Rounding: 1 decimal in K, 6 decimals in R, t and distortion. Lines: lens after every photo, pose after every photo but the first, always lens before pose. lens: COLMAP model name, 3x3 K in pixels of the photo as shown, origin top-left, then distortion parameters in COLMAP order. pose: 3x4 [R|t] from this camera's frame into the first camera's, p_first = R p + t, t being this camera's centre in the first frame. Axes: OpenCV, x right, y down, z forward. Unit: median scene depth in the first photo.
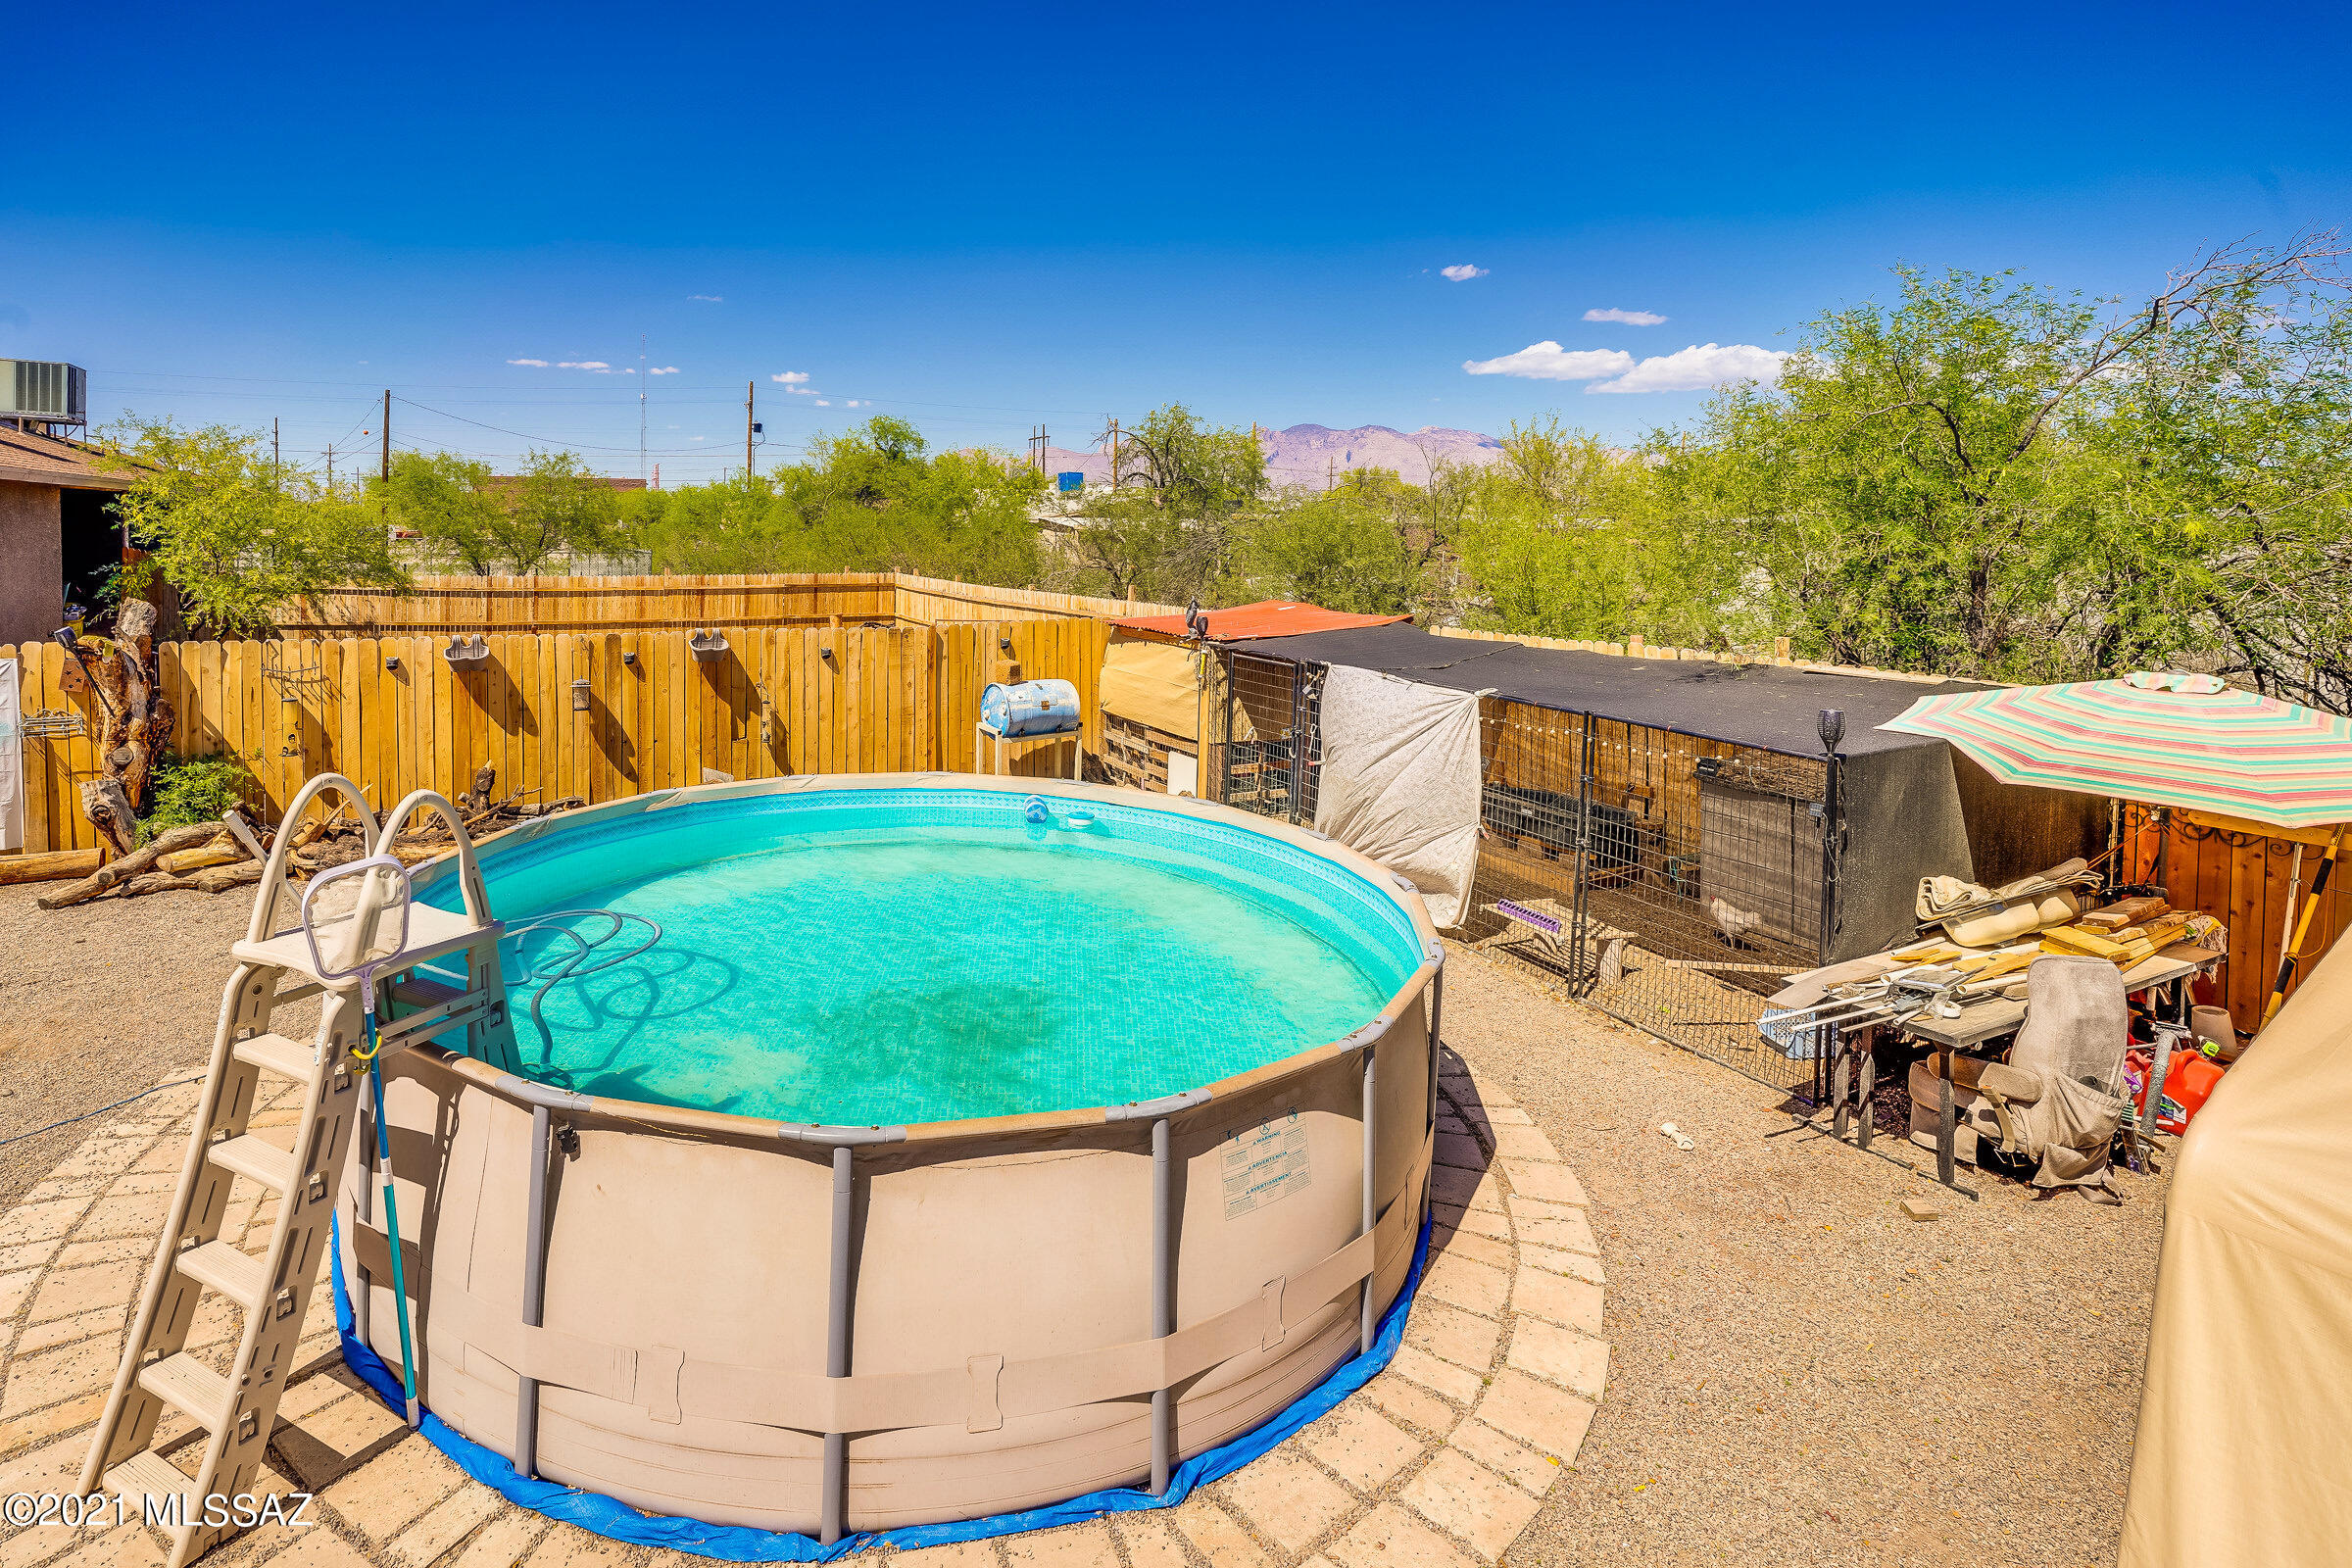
lens RADIAL K [[1199.7, 0, 1006.8], [0, 1199.7, 570.6], [0, 0, 1]] dist [-0.003065, -0.000177]
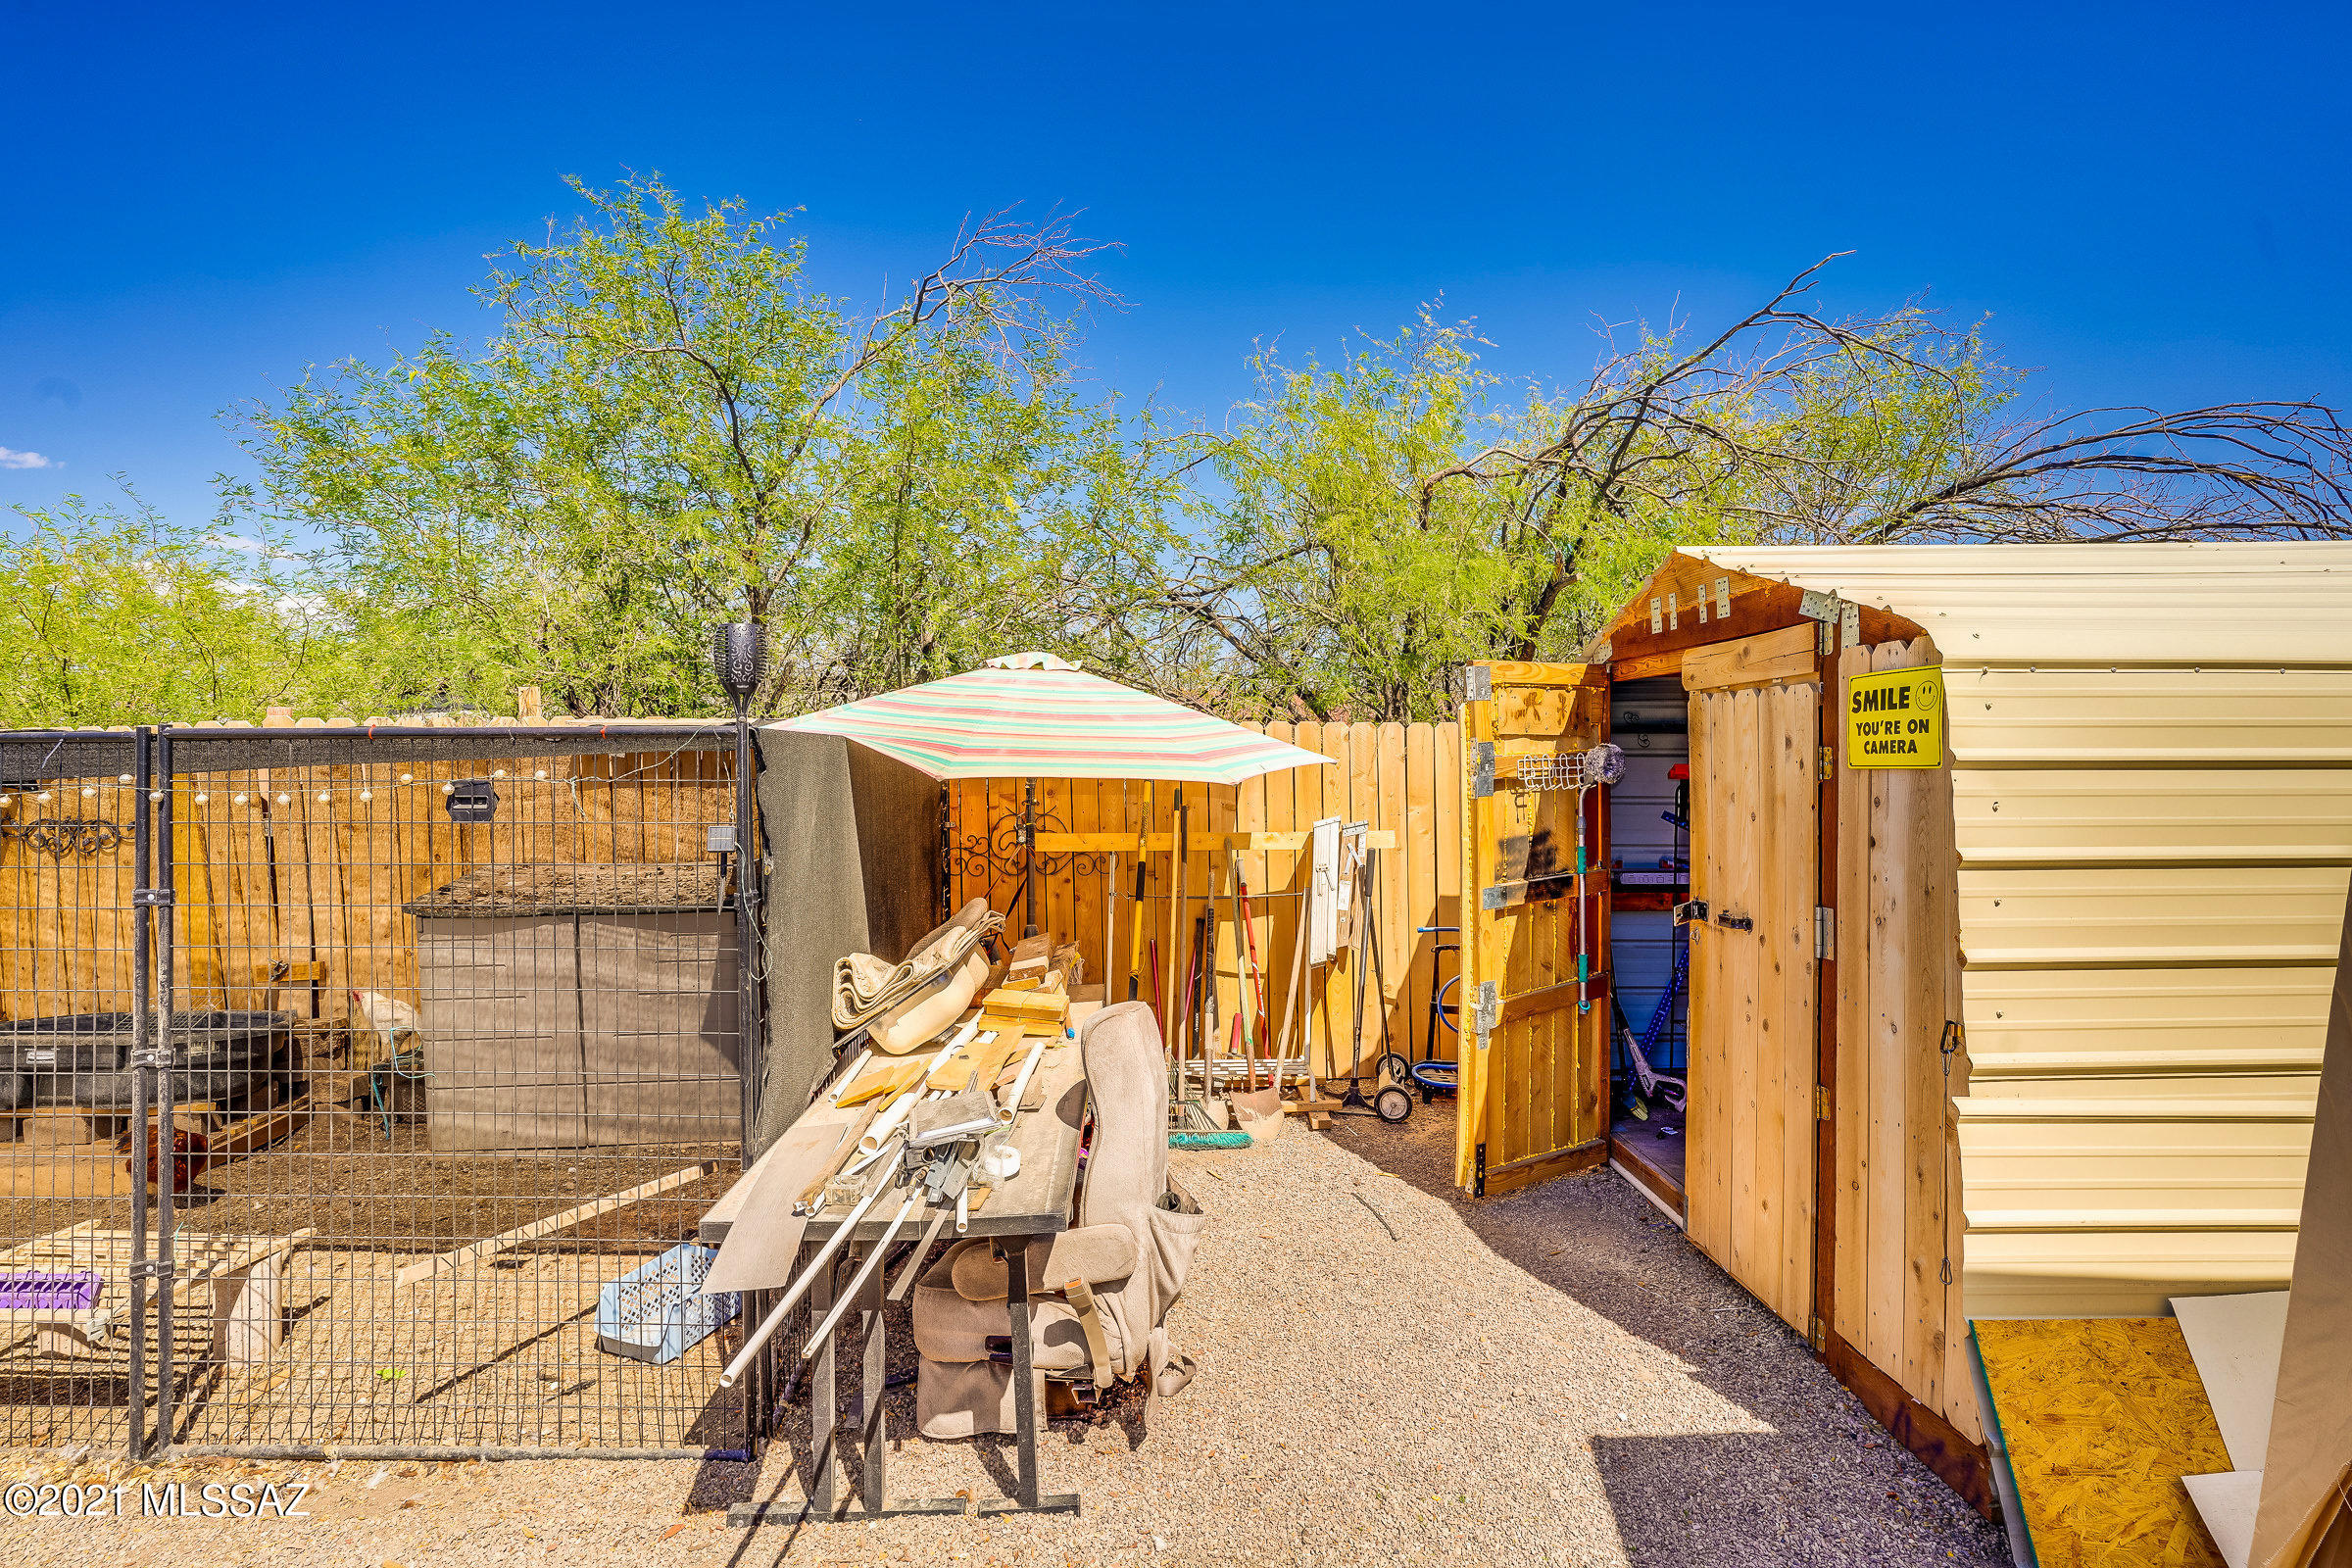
lens RADIAL K [[1108.7, 0, 1153.5], [0, 1108.7, 785.1], [0, 0, 1]] dist [-0.003423, 0.001744]
pose [[0.403781, -0.021815, 0.914596, 0.324143], [0.049469, 0.998774, 0.001983, 0.176635], [-0.913517, 0.044443, 0.404365, 0.629163]]
